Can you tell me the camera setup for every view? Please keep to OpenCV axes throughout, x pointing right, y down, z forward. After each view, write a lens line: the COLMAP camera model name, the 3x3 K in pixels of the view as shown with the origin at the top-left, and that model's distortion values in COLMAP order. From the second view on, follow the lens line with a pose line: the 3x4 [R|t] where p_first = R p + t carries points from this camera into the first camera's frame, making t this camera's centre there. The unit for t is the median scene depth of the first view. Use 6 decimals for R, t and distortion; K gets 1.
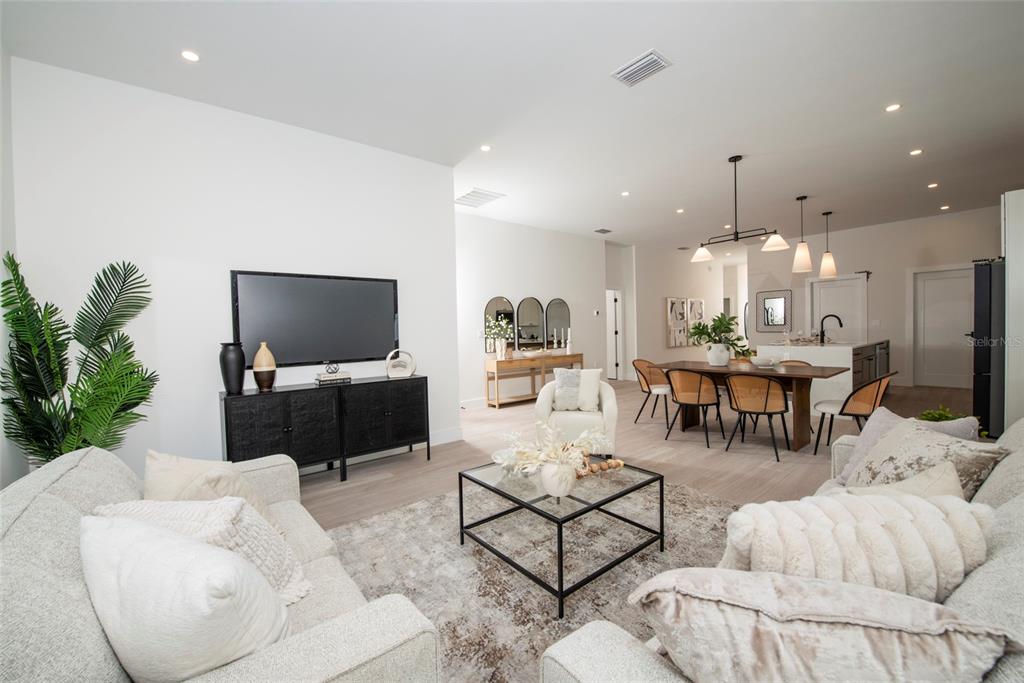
lens RADIAL K [[409.2, 0, 509.2], [0, 409.2, 340.1], [0, 0, 1]] dist [-0.014923, -0.001108]
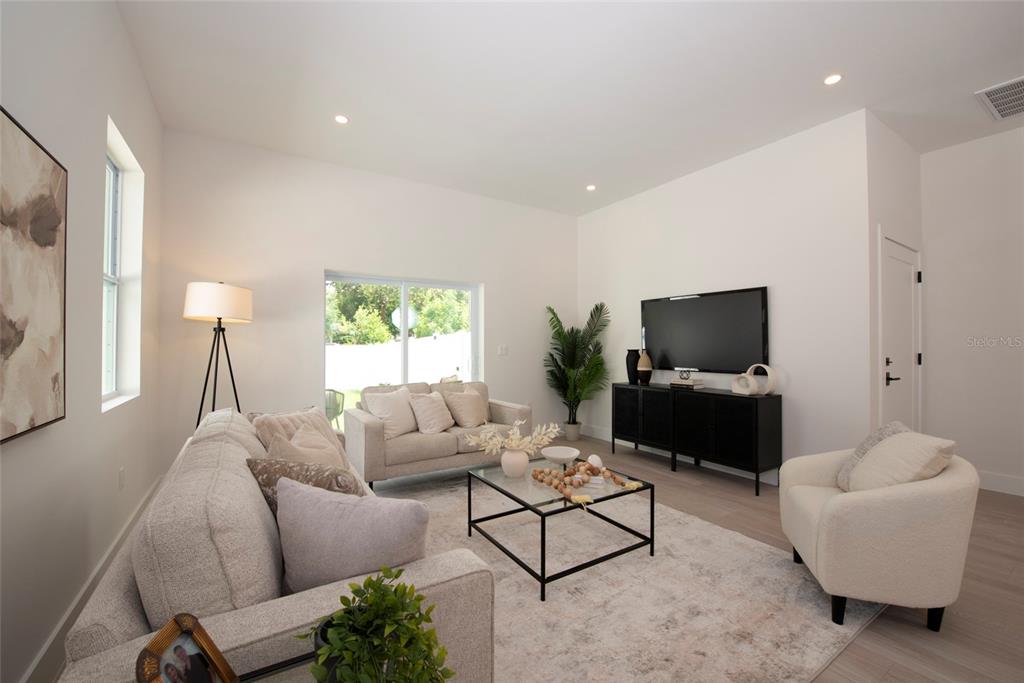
lens RADIAL K [[416.1, 0, 512.0], [0, 416.1, 341.5], [0, 0, 1]] dist [-0.018547, -0.000175]
pose [[-0.106540, 0.018697, -0.994133, 0.842654], [-0.032252, 0.999232, 0.022249, -0.037485], [0.993785, 0.034433, -0.105855, 0.678938]]
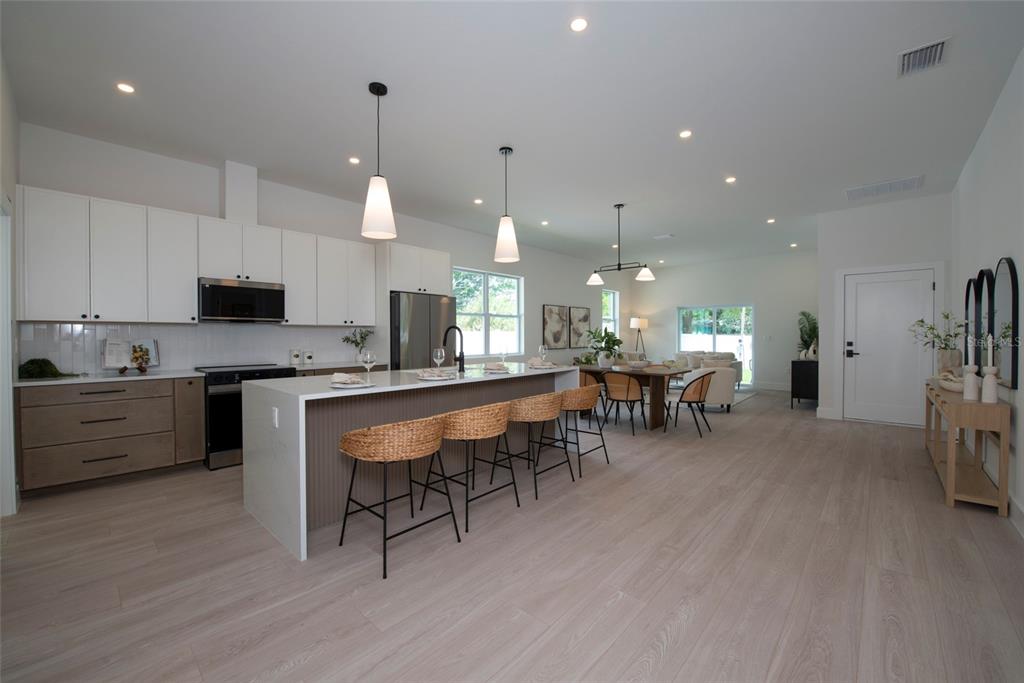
lens RADIAL K [[409.2, 0, 509.2], [0, 409.2, 340.1], [0, 0, 1]] dist [-0.014923, -0.001108]
pose [[-0.987302, 0.032152, -0.155565, 1.481092], [0.025055, 0.998563, 0.047373, -0.131912], [0.156865, 0.042874, -0.986689, 2.963993]]
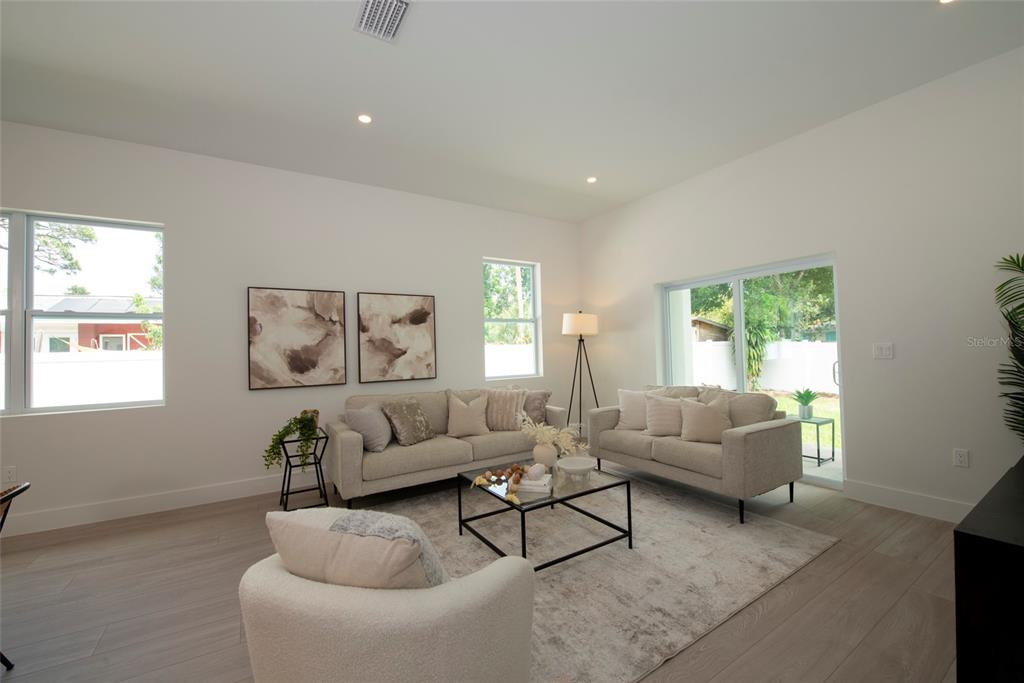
lens RADIAL K [[409.2, 0, 509.2], [0, 409.2, 340.1], [0, 0, 1]] dist [-0.014923, -0.001108]
pose [[-0.992538, 0.056079, 0.108279, 0.036491], [0.056948, 0.998365, 0.004948, -0.046811], [-0.107824, 0.011078, -0.994108, 1.485458]]
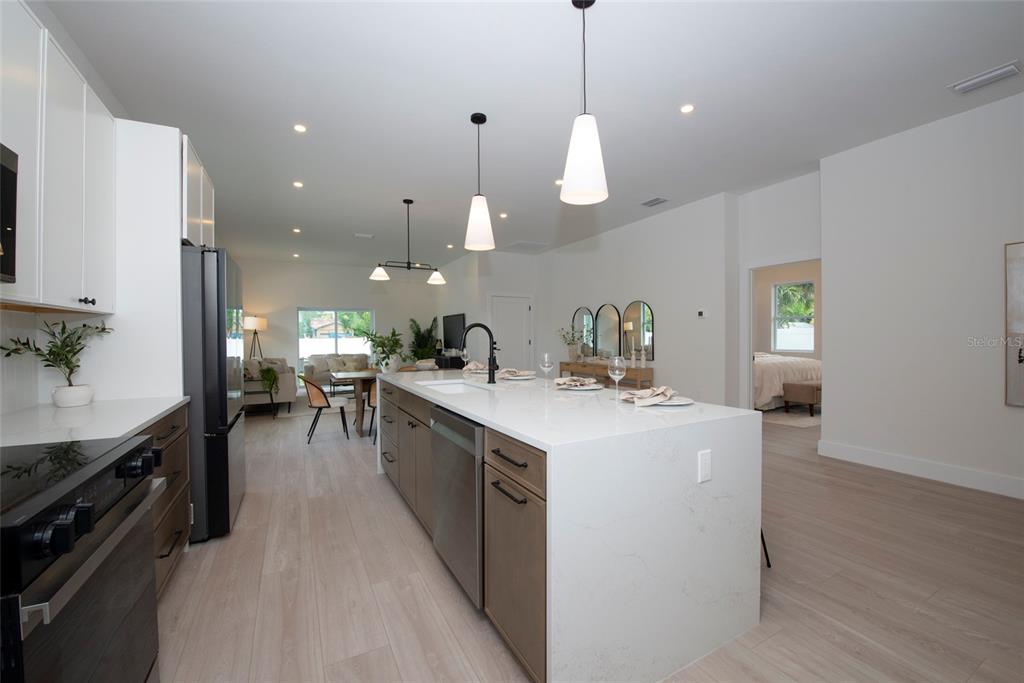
lens RADIAL K [[409.2, 0, 509.2], [0, 409.2, 340.1], [0, 0, 1]] dist [-0.014923, -0.001108]
pose [[-0.183991, 0.036794, -0.982239, 2.285798], [-0.022041, 0.998893, 0.041547, -0.124616], [0.982681, 0.029293, -0.182976, 2.033461]]
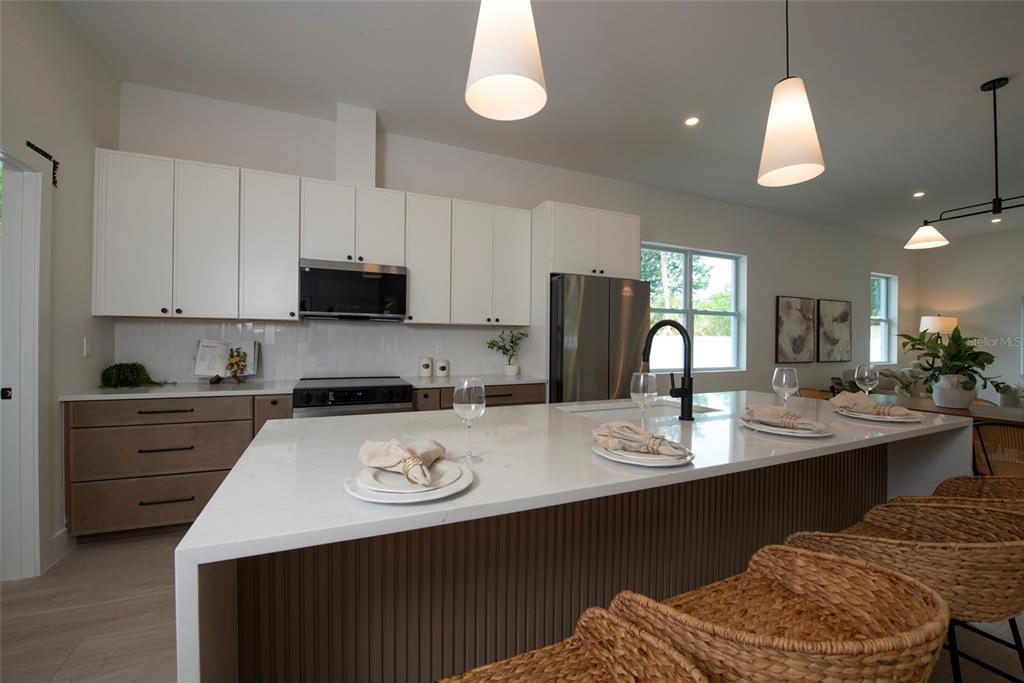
lens RADIAL K [[409.2, 0, 509.2], [0, 409.2, 340.1], [0, 0, 1]] dist [-0.014923, -0.001108]
pose [[-0.967381, 0.018819, 0.252626, 1.521962], [0.026057, 0.999339, 0.025335, -0.114992], [-0.251982, 0.031091, -0.967232, 2.390701]]
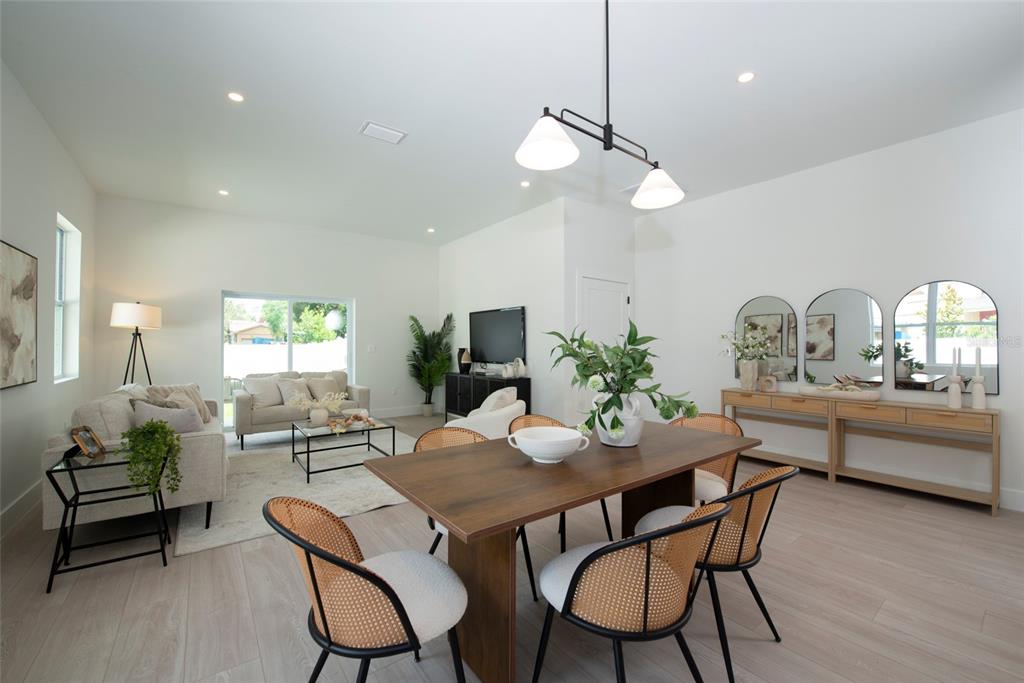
lens RADIAL K [[409.2, 0, 509.2], [0, 409.2, 340.1], [0, 0, 1]] dist [-0.014923, -0.001108]
pose [[-0.029874, 0.016948, -0.999410, 1.314650], [-0.035198, 0.999218, 0.017997, -0.073042], [0.998934, 0.035715, -0.029254, 1.226431]]
